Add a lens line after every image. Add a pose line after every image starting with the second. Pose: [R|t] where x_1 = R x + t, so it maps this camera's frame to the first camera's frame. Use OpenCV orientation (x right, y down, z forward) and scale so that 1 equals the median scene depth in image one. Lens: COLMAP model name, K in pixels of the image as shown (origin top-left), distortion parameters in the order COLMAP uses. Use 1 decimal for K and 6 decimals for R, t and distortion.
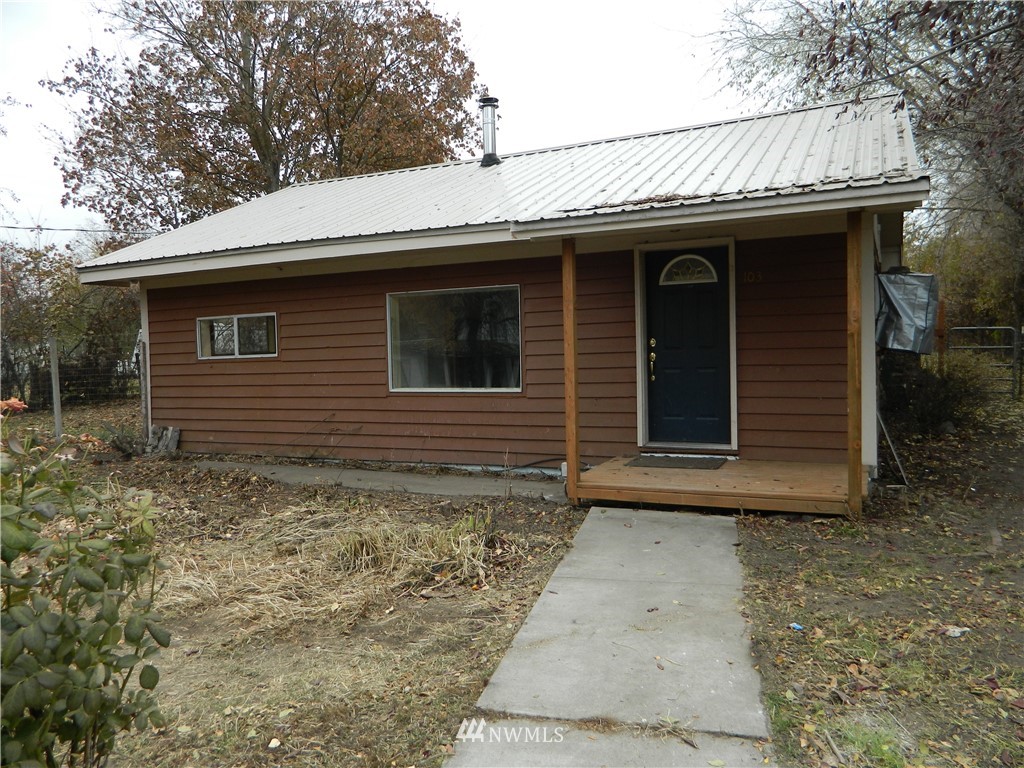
lens RADIAL K [[760.1, 0, 515.1], [0, 760.1, 382.8], [0, 0, 1]] dist [0.010771, -0.011207]
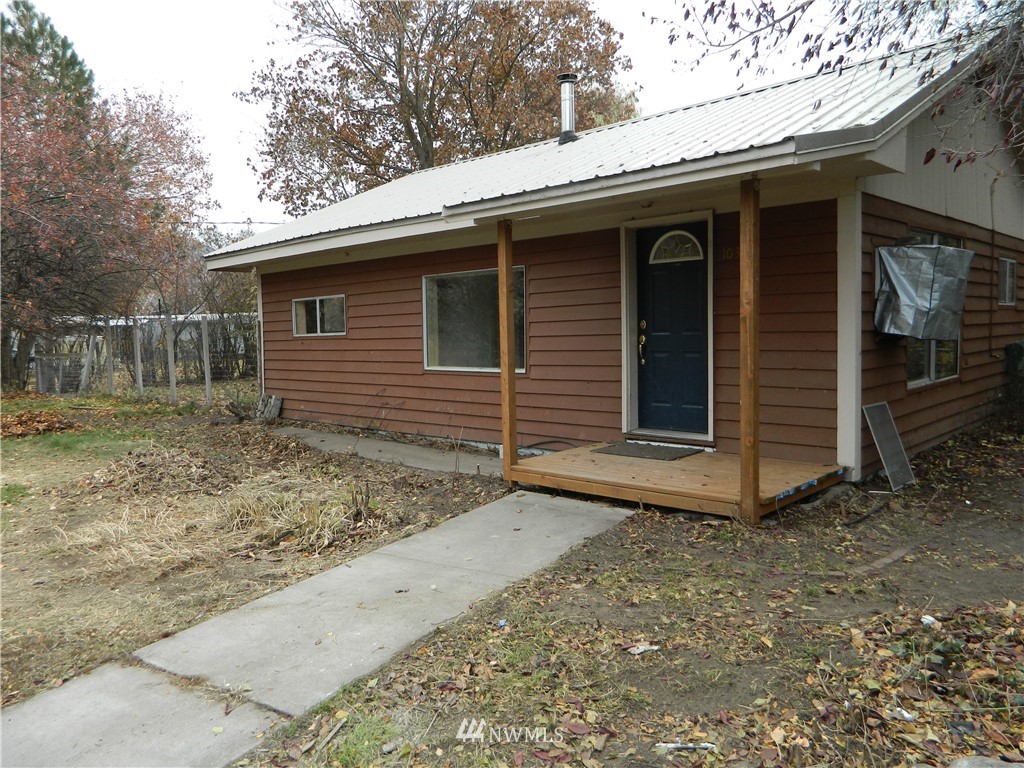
lens RADIAL K [[760.1, 0, 514.7], [0, 760.1, 383.3], [0, 0, 1]] dist [0.010771, -0.011207]
pose [[0.951431, 0.028099, -0.306576, 0.329080], [-0.018119, 0.999211, 0.035352, -0.010235], [0.307327, -0.028080, 0.951189, 0.043097]]
